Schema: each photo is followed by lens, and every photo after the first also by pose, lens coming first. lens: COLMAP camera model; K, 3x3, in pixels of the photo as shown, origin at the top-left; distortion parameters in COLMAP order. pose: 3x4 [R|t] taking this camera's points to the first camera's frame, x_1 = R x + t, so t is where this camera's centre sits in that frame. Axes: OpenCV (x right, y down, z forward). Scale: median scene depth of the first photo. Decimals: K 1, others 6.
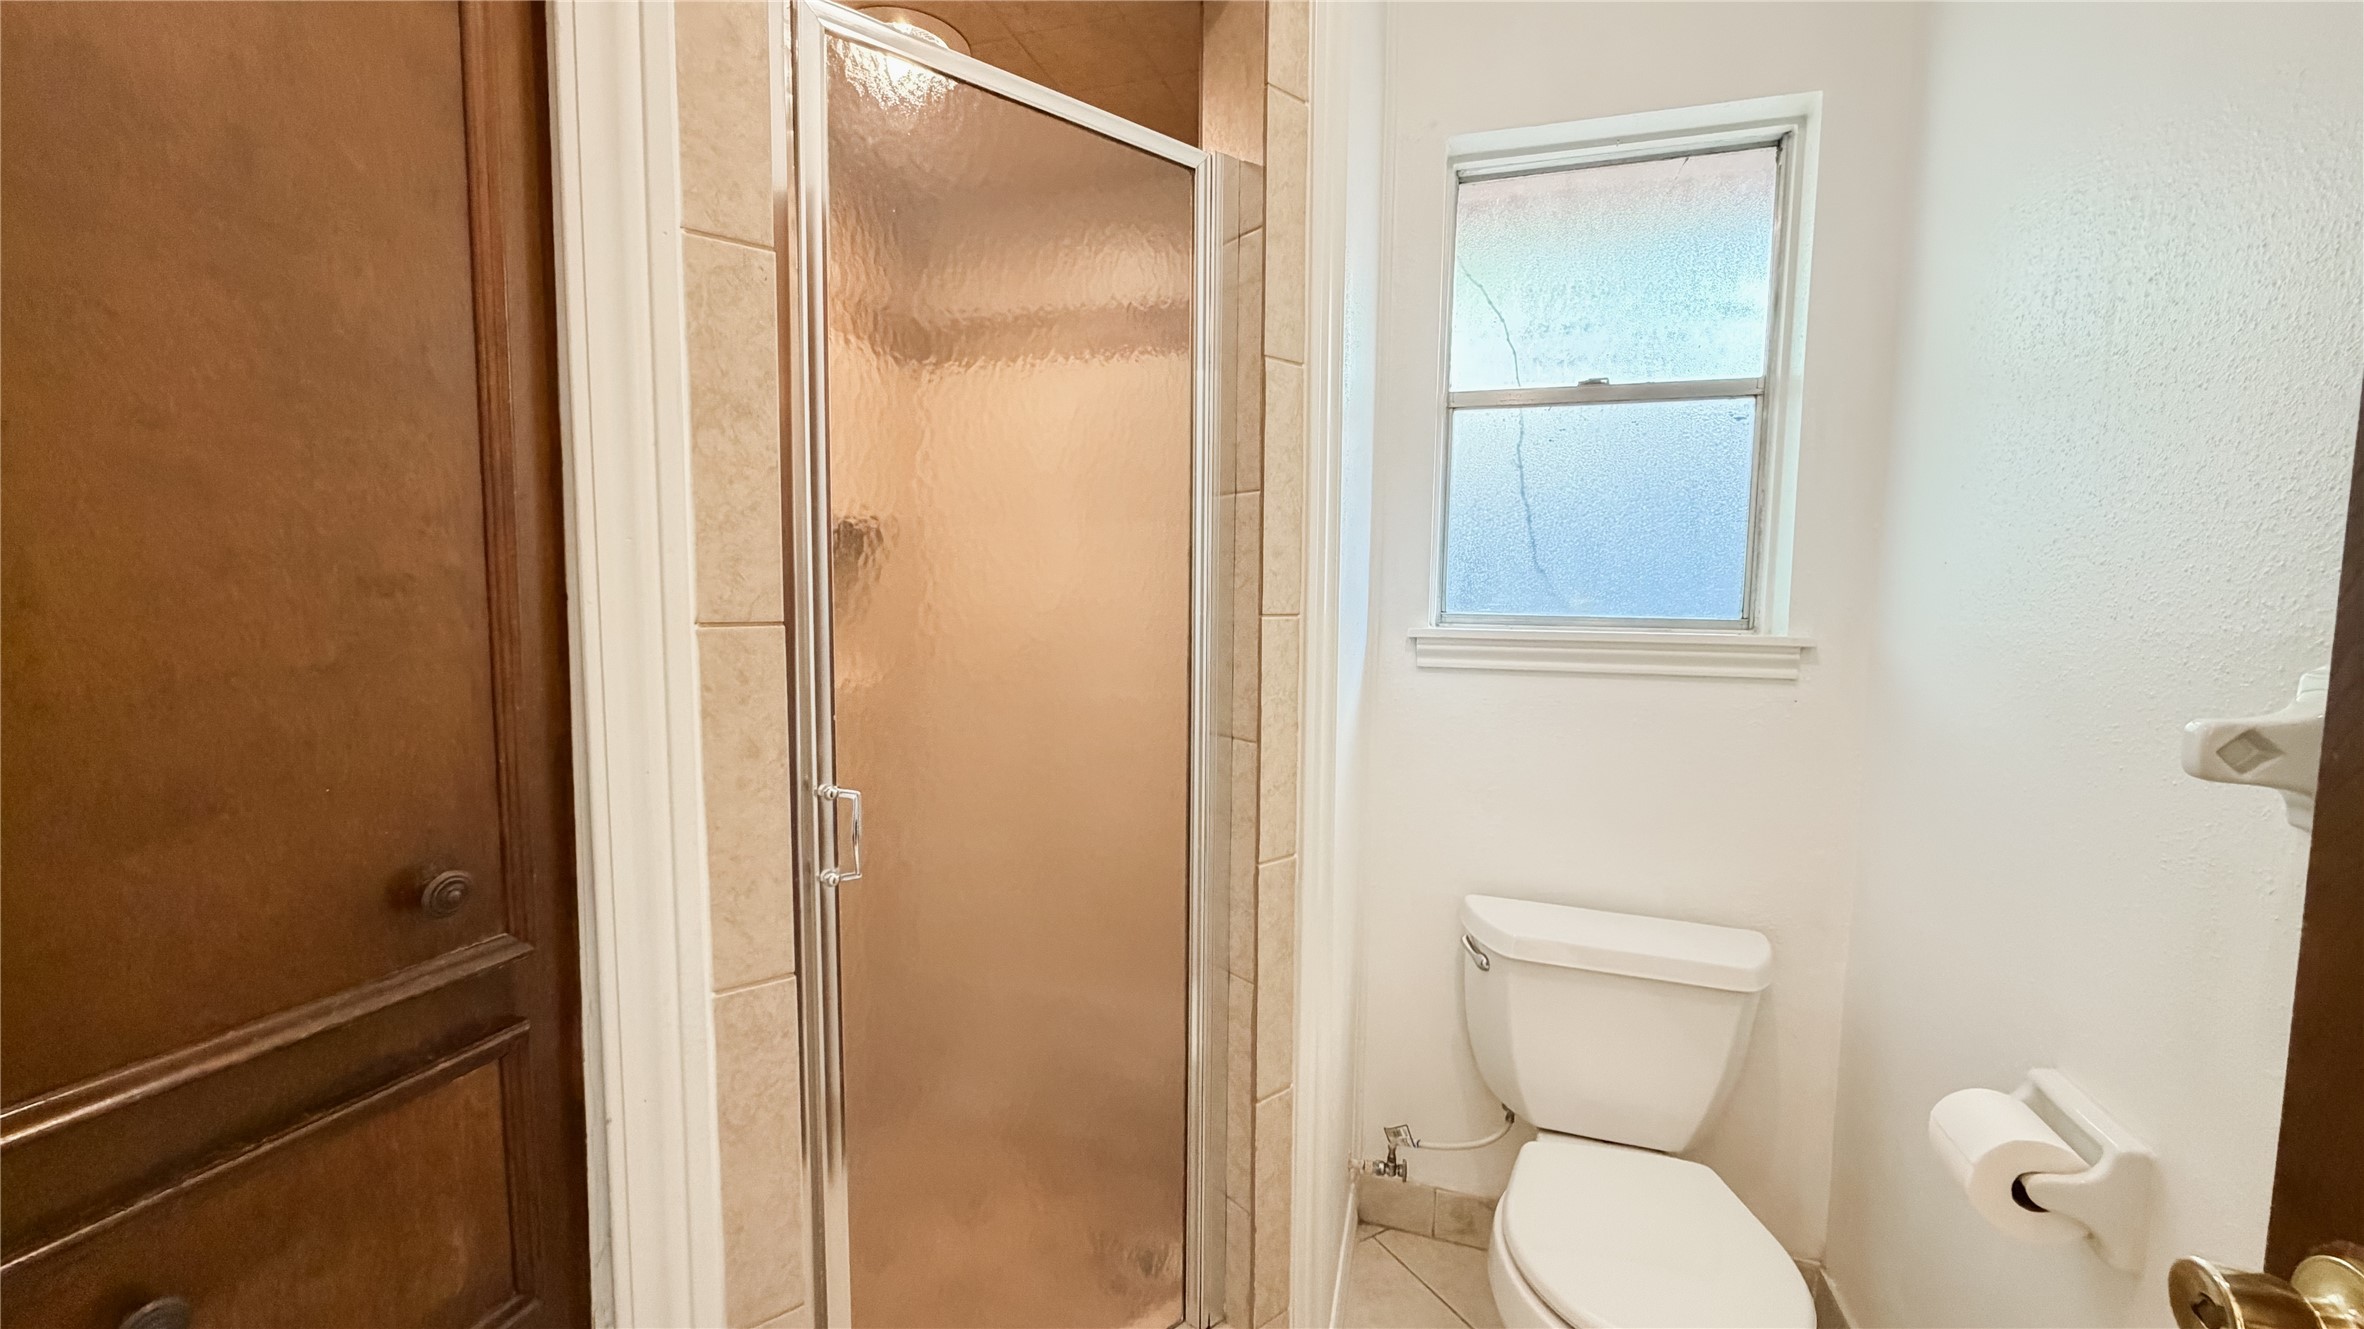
lens RADIAL K [[945.5, 0, 1193.2], [0, 945.5, 663.8], [0, 0, 1]] dist [-0.001971, -0.000086]
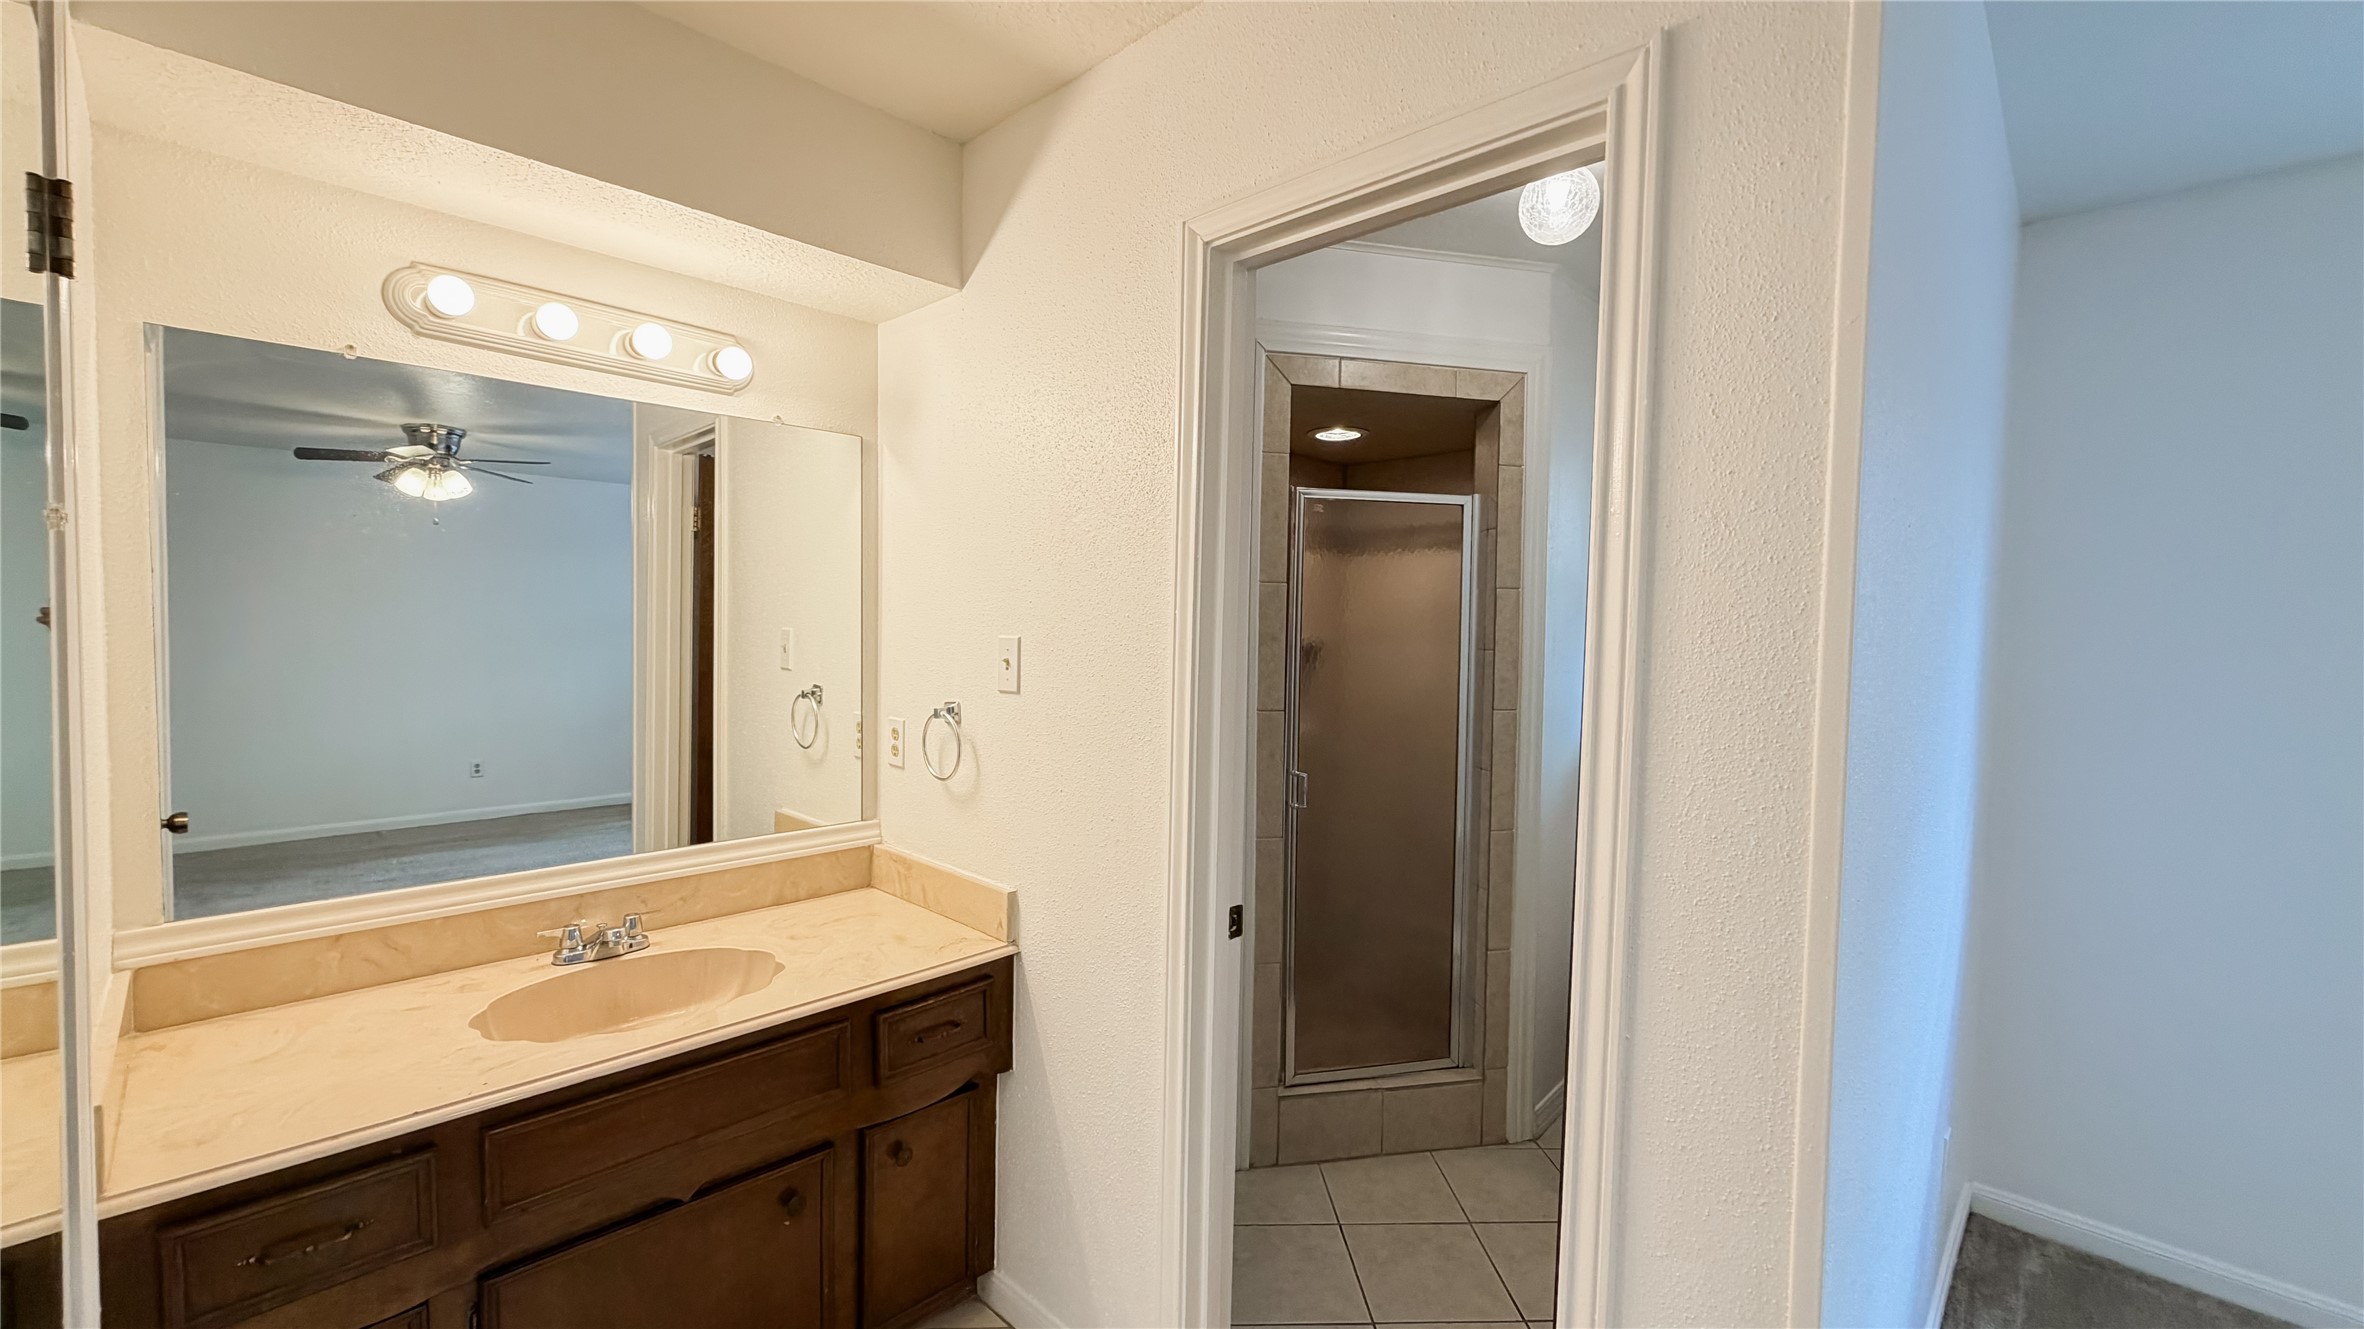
lens RADIAL K [[945.5, 0, 1193.2], [0, 945.5, 663.8], [0, 0, 1]] dist [-0.001971, -0.000086]
pose [[0.890284, 0.028051, -0.454540, 0.433462], [-0.044631, 0.998671, -0.025785, -0.069709], [0.453213, 0.043243, 0.890353, -1.176128]]
